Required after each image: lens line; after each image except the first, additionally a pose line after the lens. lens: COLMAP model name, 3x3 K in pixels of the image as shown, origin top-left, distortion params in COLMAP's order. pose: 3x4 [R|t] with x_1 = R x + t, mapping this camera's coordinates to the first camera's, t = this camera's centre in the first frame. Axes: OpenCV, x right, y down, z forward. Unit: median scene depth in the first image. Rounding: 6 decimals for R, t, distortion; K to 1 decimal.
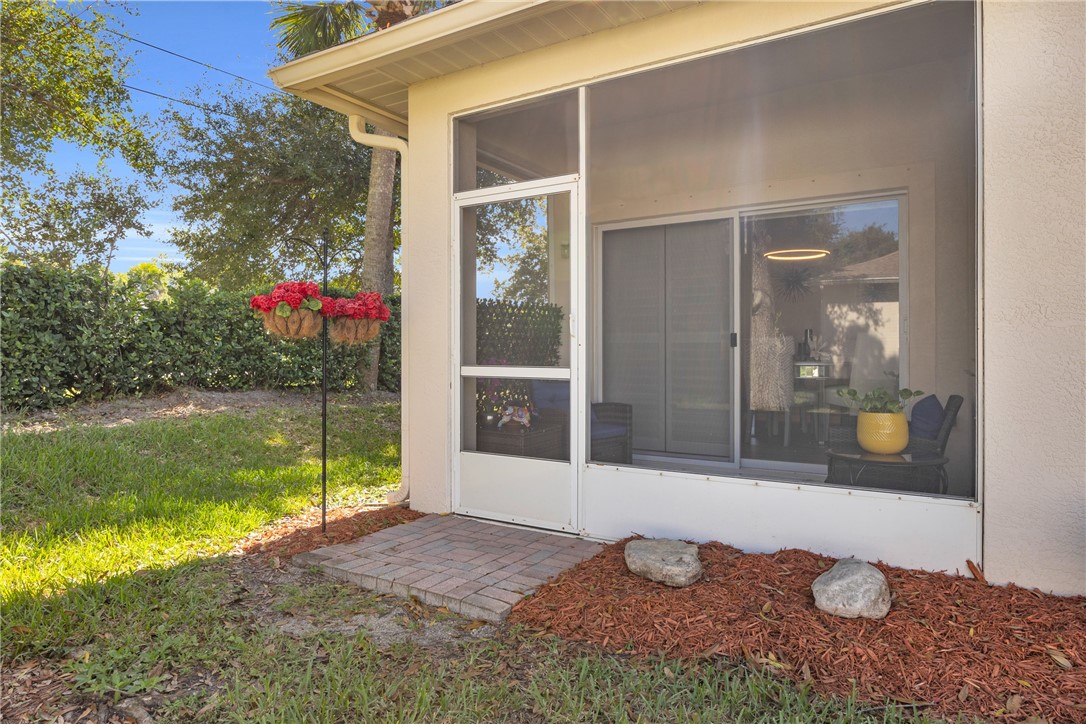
lens RADIAL K [[686.2, 0, 542.4], [0, 686.2, 354.3], [0, 0, 1]] dist [-0.018483, 0.000331]
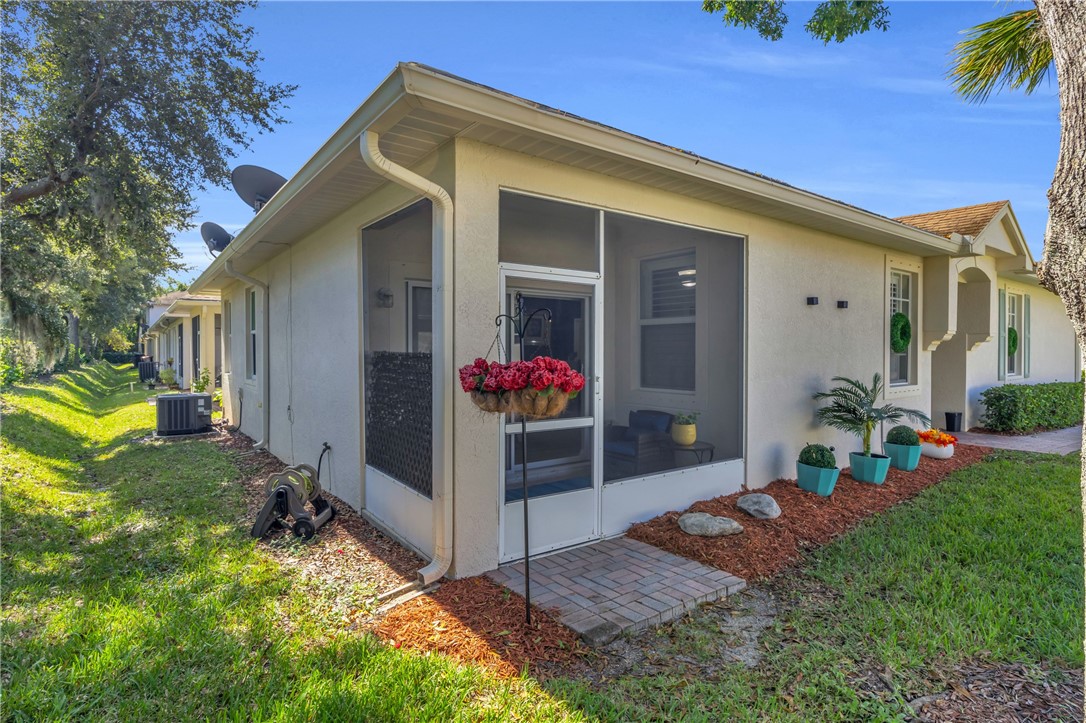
lens RADIAL K [[570.9, 0, 540.5], [0, 570.9, 364.2], [0, 0, 1]] dist [0.002619, -0.000073]
pose [[0.347295, -0.014720, 0.937640, -1.056774], [0.009176, 0.999882, 0.012299, -0.099796], [-0.937711, 0.004332, 0.347390, 0.721952]]
